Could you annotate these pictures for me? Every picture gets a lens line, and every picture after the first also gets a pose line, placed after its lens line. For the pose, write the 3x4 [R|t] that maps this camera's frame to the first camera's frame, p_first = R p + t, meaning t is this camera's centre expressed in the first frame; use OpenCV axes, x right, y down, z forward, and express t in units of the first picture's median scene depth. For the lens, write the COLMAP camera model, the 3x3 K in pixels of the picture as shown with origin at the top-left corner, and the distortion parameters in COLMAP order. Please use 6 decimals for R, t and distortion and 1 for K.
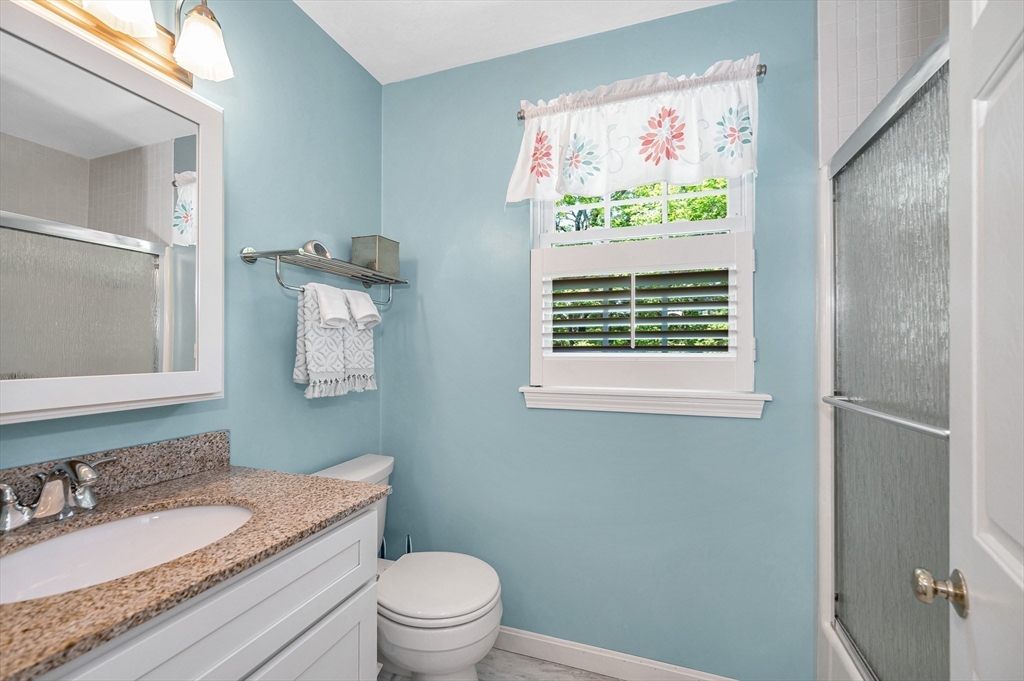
lens RADIAL K [[426.1, 0, 512.0], [0, 426.1, 340.5], [0, 0, 1]] dist [-0.000182, 0.000118]
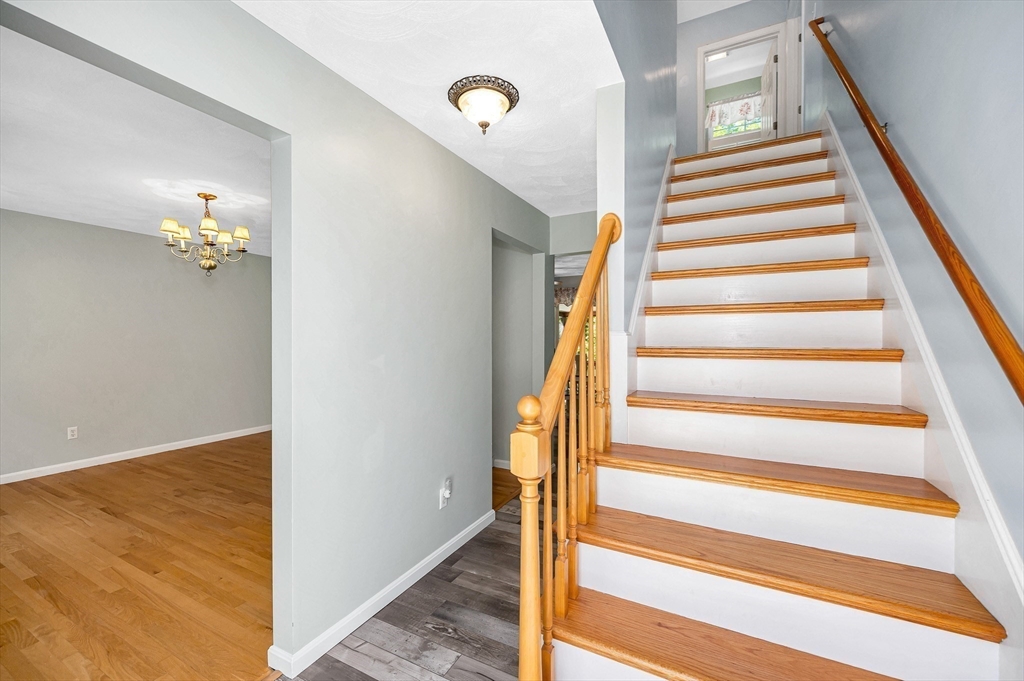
lens RADIAL K [[426.1, 0, 512.0], [0, 426.1, 340.5], [0, 0, 1]] dist [-0.000182, 0.000118]
pose [[0.989557, 0.003989, -0.144087, -1.292193], [-0.001647, 0.999865, 0.016370, 1.718995], [0.144132, -0.015961, 0.989430, -3.484824]]
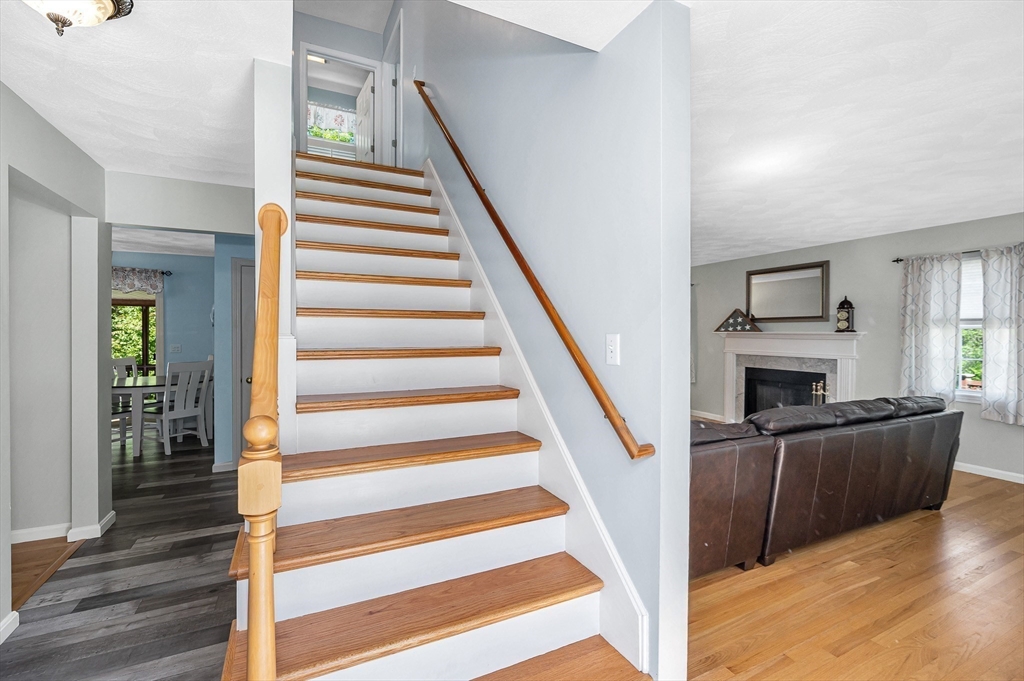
lens RADIAL K [[428.1, 0, 511.2], [0, 428.1, 337.5], [0, 0, 1]] dist [0.000306, 0.000013]
pose [[0.712932, -0.004592, 0.701218, -1.503717], [-0.007750, 0.999866, 0.014427, 1.702365], [-0.701190, -0.015720, 0.712801, -3.461677]]
